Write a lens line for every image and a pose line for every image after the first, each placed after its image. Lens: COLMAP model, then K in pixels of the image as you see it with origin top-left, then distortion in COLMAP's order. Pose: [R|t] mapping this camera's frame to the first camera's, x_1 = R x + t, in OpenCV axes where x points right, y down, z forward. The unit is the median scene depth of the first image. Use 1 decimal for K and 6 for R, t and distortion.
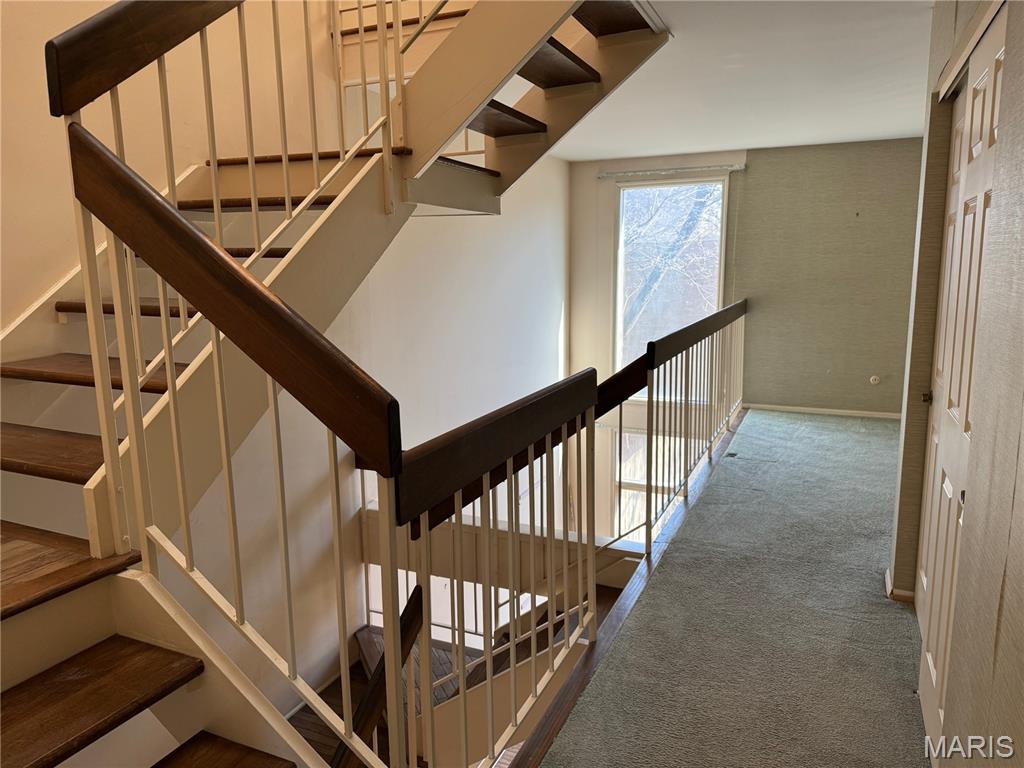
lens RADIAL K [[714.3, 0, 514.6], [0, 714.3, 380.0], [0, 0, 1]] dist [0.037251, -0.046723]
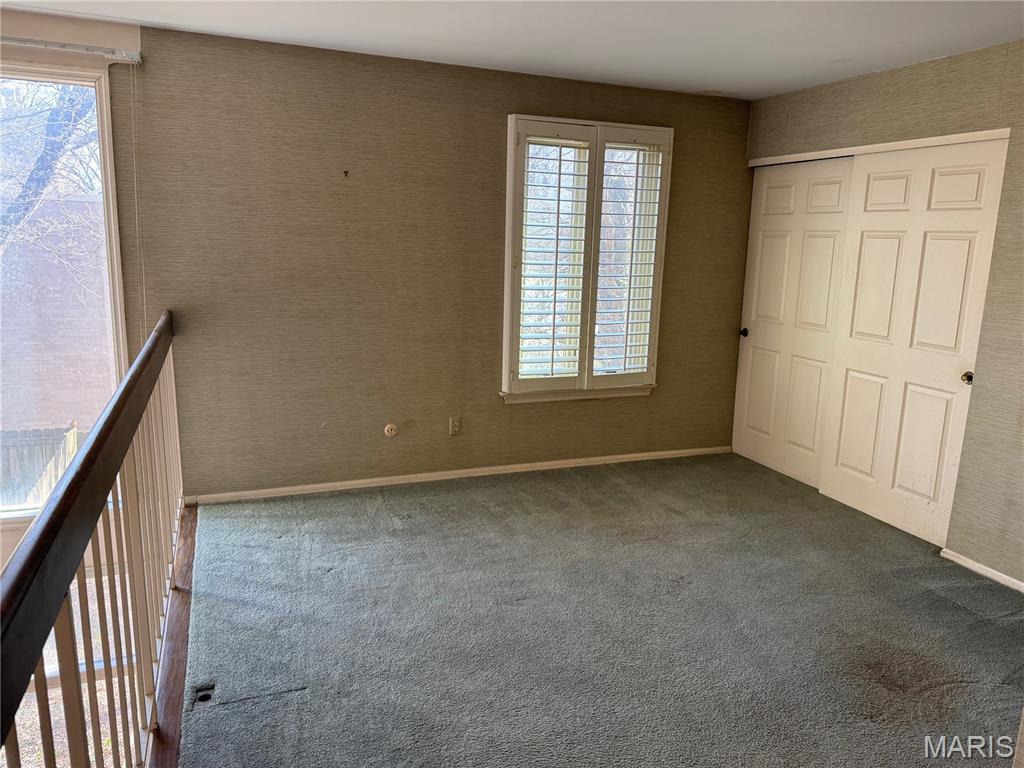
lens RADIAL K [[714.3, 0, 517.1], [0, 714.3, 380.5], [0, 0, 1]] dist [0.037251, -0.046723]
pose [[0.694665, -0.109220, 0.710993, 0.115813], [0.078958, 0.994011, 0.075551, -0.084478], [-0.714987, 0.003656, 0.699128, 0.445446]]
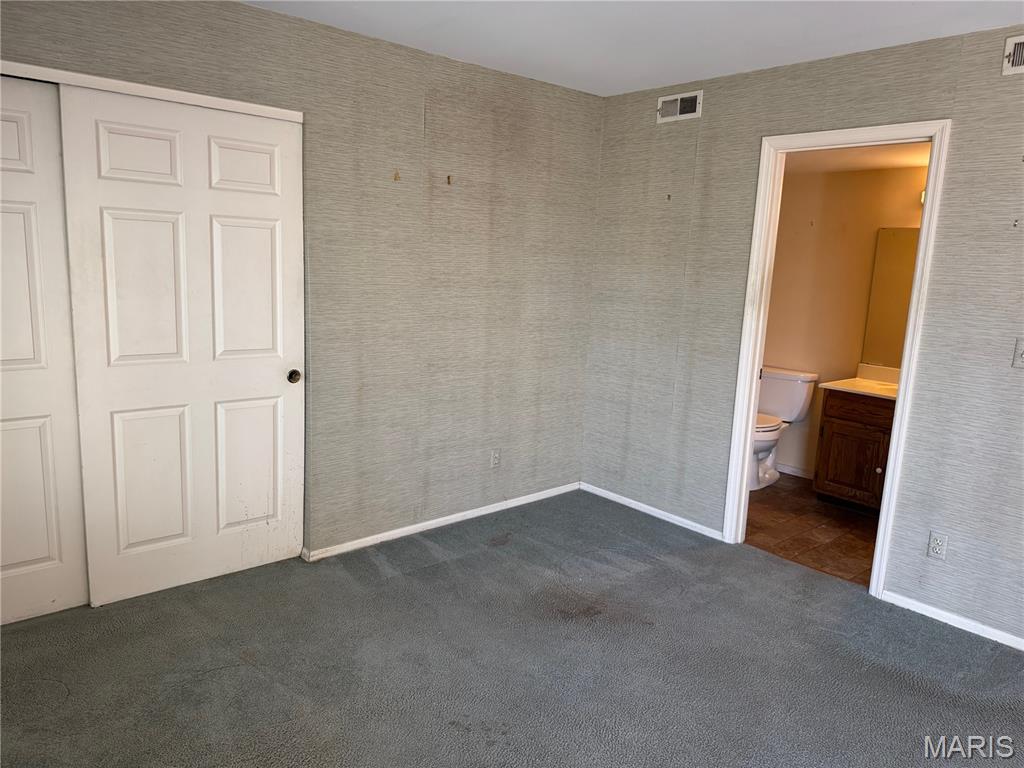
lens RADIAL K [[714.3, 0, 517.1], [0, 714.3, 390.4], [0, 0, 1]] dist [0.037251, -0.046723]
pose [[-0.910637, -0.104657, 0.399733, 0.382322], [0.032279, 0.946419, 0.321324, -0.166924], [-0.411944, 0.305512, -0.858466, 0.949649]]
